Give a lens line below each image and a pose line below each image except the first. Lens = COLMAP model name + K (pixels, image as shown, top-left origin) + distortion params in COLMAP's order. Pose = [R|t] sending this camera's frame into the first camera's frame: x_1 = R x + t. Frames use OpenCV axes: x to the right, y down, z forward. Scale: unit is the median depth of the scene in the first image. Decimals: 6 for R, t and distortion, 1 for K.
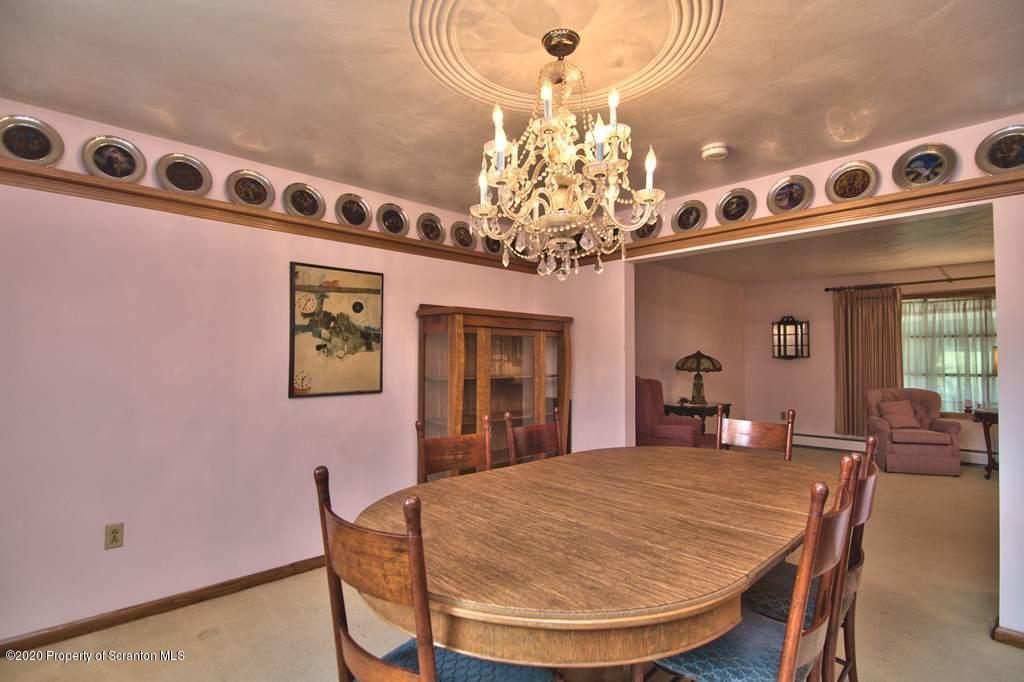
lens RADIAL K [[492.2, 0, 513.6], [0, 492.2, 337.9], [0, 0, 1]] dist [-0.009918, -0.007850]
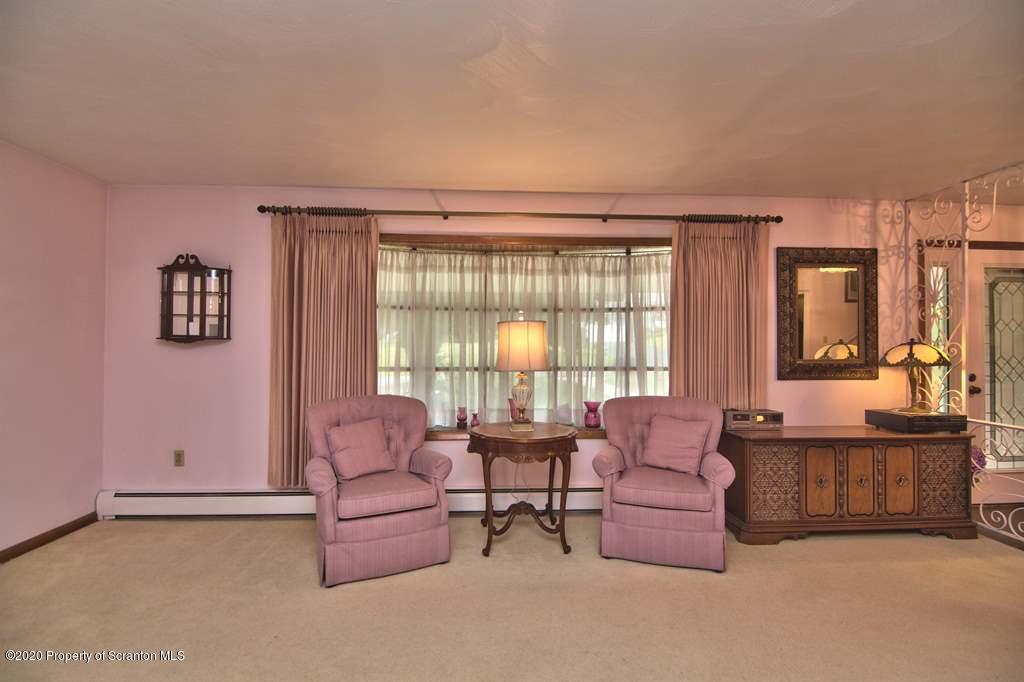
lens RADIAL K [[492.2, 0, 512.2], [0, 492.2, 342.3], [0, 0, 1]] dist [-0.009918, -0.007850]
pose [[0.653814, 0.013178, 0.756541, 0.889113], [-0.031554, 0.999453, 0.009860, 0.059242], [-0.755997, -0.030318, 0.653872, 0.960752]]
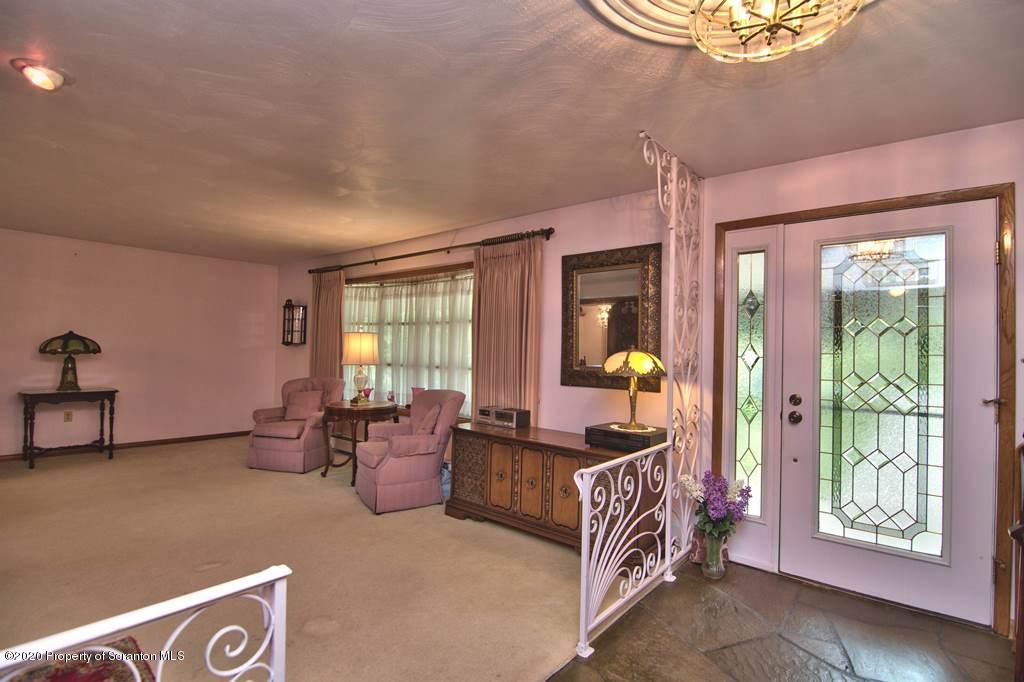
lens RADIAL K [[492.2, 0, 512.1], [0, 492.2, 342.0], [0, 0, 1]] dist [-0.009918, -0.007850]
pose [[0.993999, 0.023864, 0.106759, 1.945740], [-0.026053, 0.999477, 0.019162, 0.014706], [-0.106246, -0.021828, 0.994100, 0.055793]]
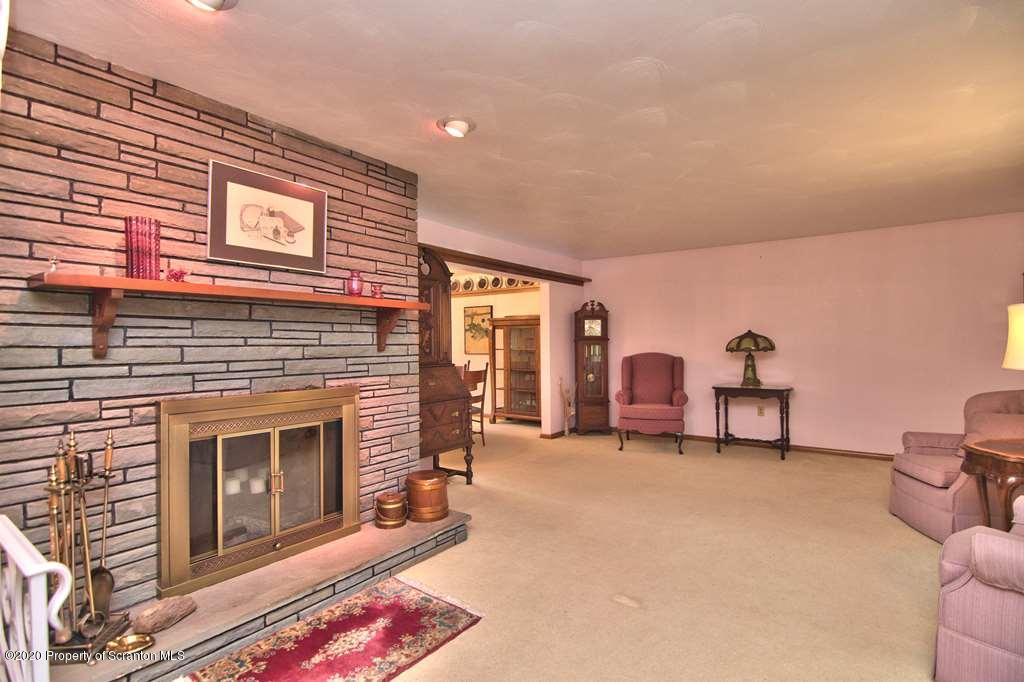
lens RADIAL K [[492.2, 0, 511.2], [0, 492.2, 343.6], [0, 0, 1]] dist [-0.009918, -0.007850]
pose [[0.176993, -0.001452, -0.984211, 2.201855], [0.044091, 0.999007, 0.006455, 0.046587], [0.983224, -0.044537, 0.176881, 0.679576]]
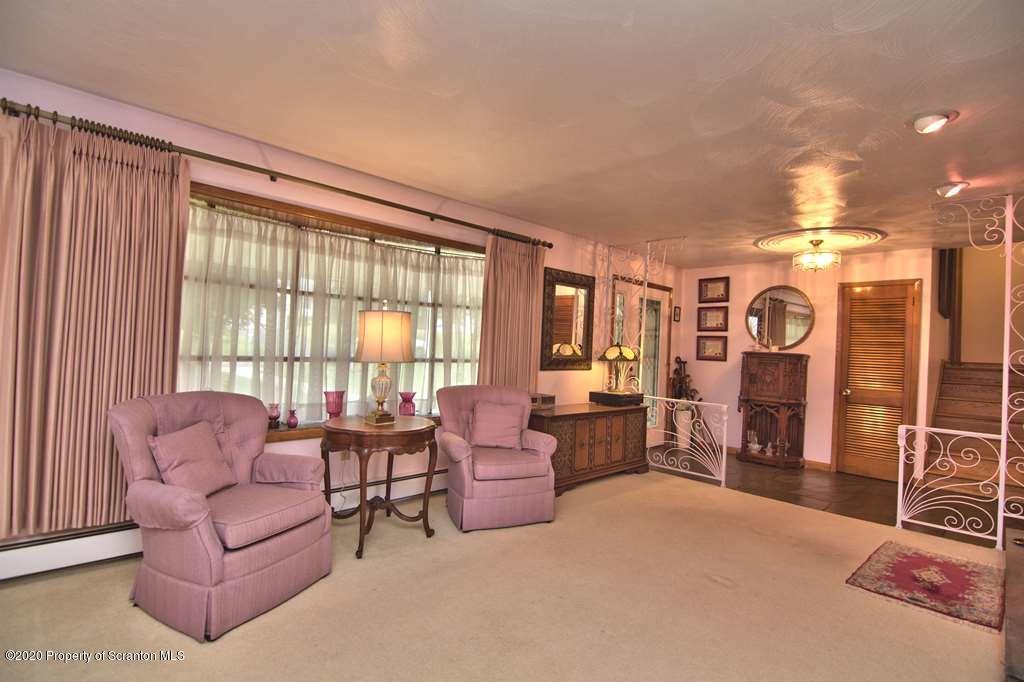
lens RADIAL K [[492.2, 0, 514.7], [0, 492.2, 341.6], [0, 0, 1]] dist [-0.009918, -0.007850]
pose [[-0.008422, 0.011096, 0.999903, 0.688333], [-0.078979, 0.996807, -0.011727, 0.076792], [-0.996841, -0.079070, -0.007519, 1.344097]]
